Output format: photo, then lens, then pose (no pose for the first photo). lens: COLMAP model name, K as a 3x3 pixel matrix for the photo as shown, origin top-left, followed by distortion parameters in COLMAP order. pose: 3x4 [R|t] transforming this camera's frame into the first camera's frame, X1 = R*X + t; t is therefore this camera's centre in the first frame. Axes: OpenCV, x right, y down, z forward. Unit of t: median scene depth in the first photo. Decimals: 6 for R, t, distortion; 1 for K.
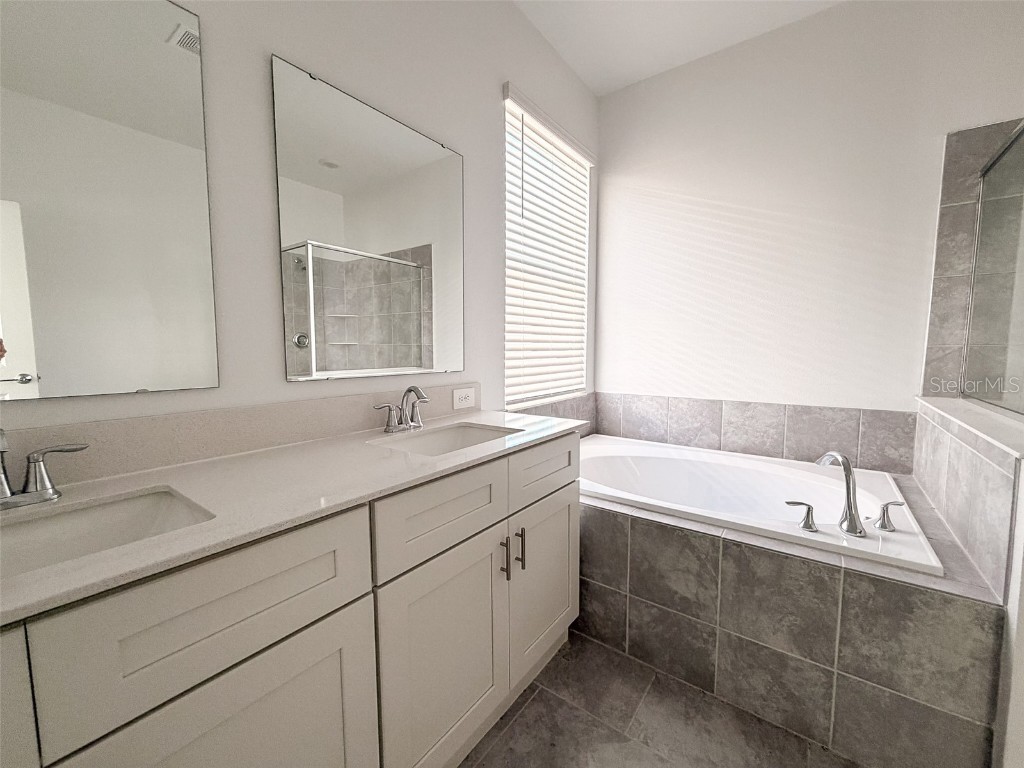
lens RADIAL K [[408.9, 0, 510.4], [0, 408.9, 385.3], [0, 0, 1]] dist [-0.000338, 0.000164]
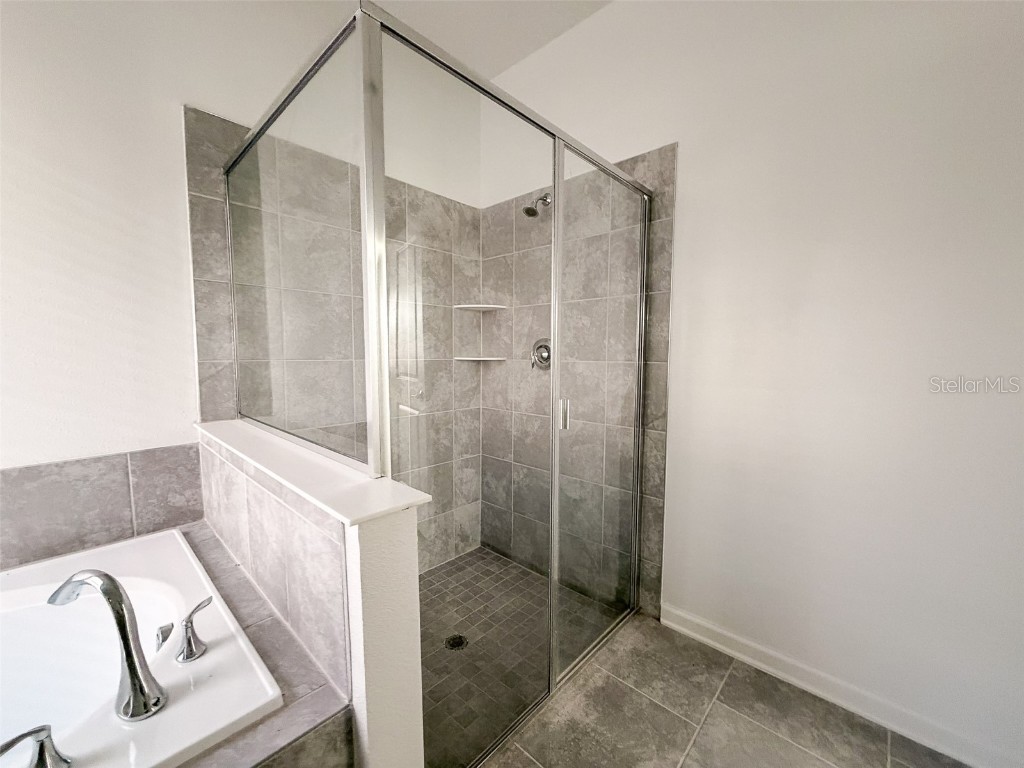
lens RADIAL K [[408.9, 0, 510.4], [0, 408.9, 385.3], [0, 0, 1]] dist [-0.000338, 0.000164]
pose [[0.102469, -0.078836, 0.991607, 0.278413], [0.088272, 0.993642, 0.069876, -0.053332], [-0.990812, 0.080371, 0.108777, 0.307209]]
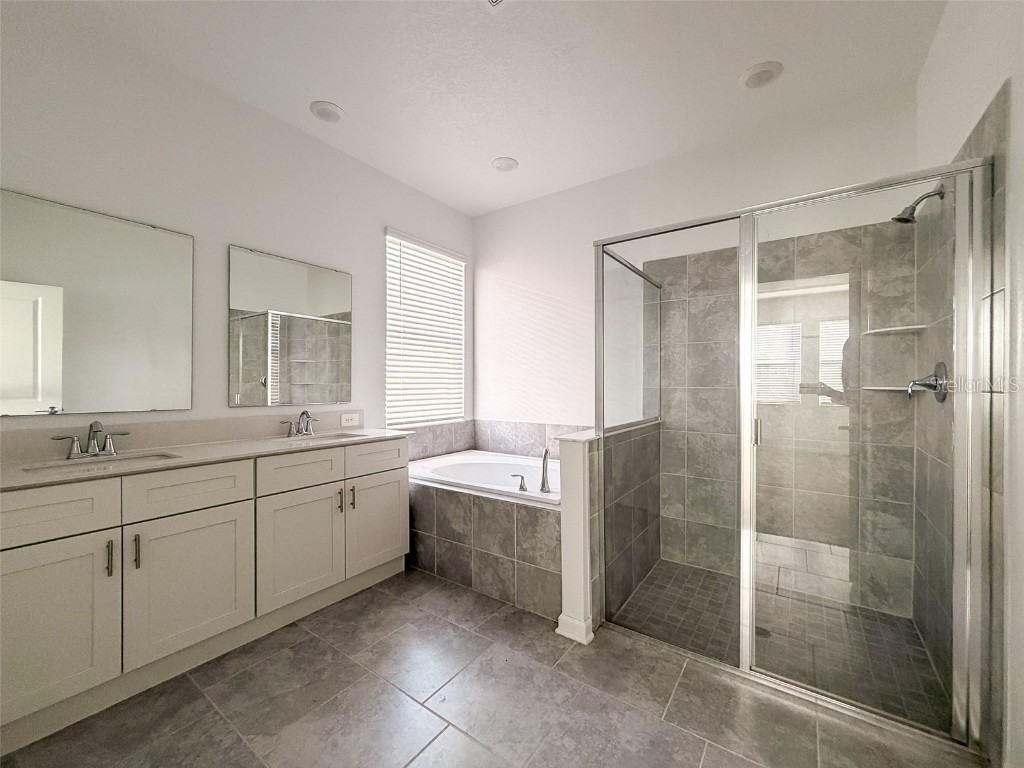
lens RADIAL K [[408.9, 0, 510.4], [0, 408.9, 385.3], [0, 0, 1]] dist [-0.000338, 0.000164]
pose [[0.999642, 0.000708, 0.026734, 0.476971], [0.001737, 0.995819, -0.091334, 0.044890], [-0.026687, 0.091347, 0.995461, -0.626567]]
